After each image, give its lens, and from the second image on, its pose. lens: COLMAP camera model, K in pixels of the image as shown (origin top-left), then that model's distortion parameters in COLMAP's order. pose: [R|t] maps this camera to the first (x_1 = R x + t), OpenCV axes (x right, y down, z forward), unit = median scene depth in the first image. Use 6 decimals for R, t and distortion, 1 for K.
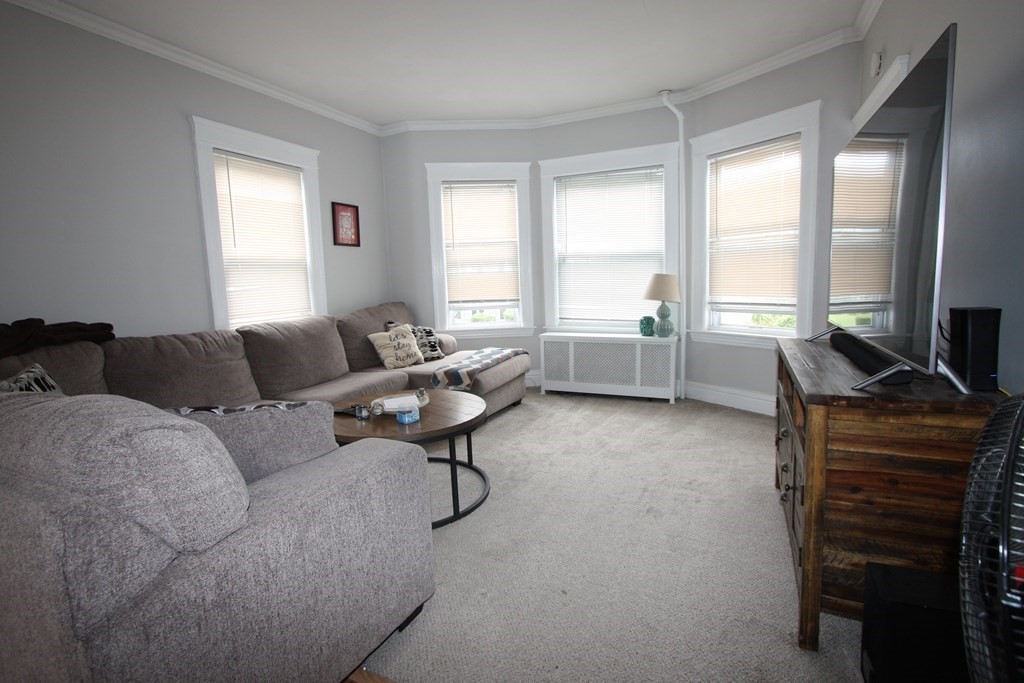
lens RADIAL K [[471.8, 0, 514.8], [0, 471.8, 326.9], [0, 0, 1]] dist [-0.013071, 0.000750]
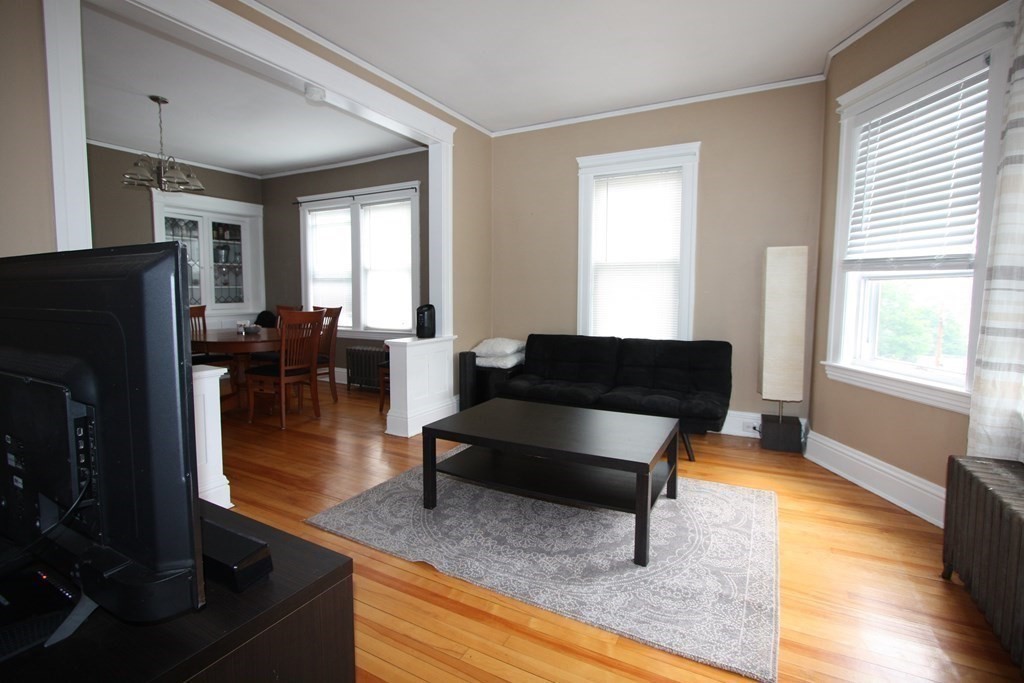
lens RADIAL K [[471.8, 0, 514.8], [0, 471.8, 326.9], [0, 0, 1]] dist [-0.013071, 0.000750]
pose [[-0.048018, 0.103360, -0.993484, 0.566548], [-0.102792, 0.988839, 0.107845, -0.075847], [0.993543, 0.107301, -0.036858, 0.717948]]
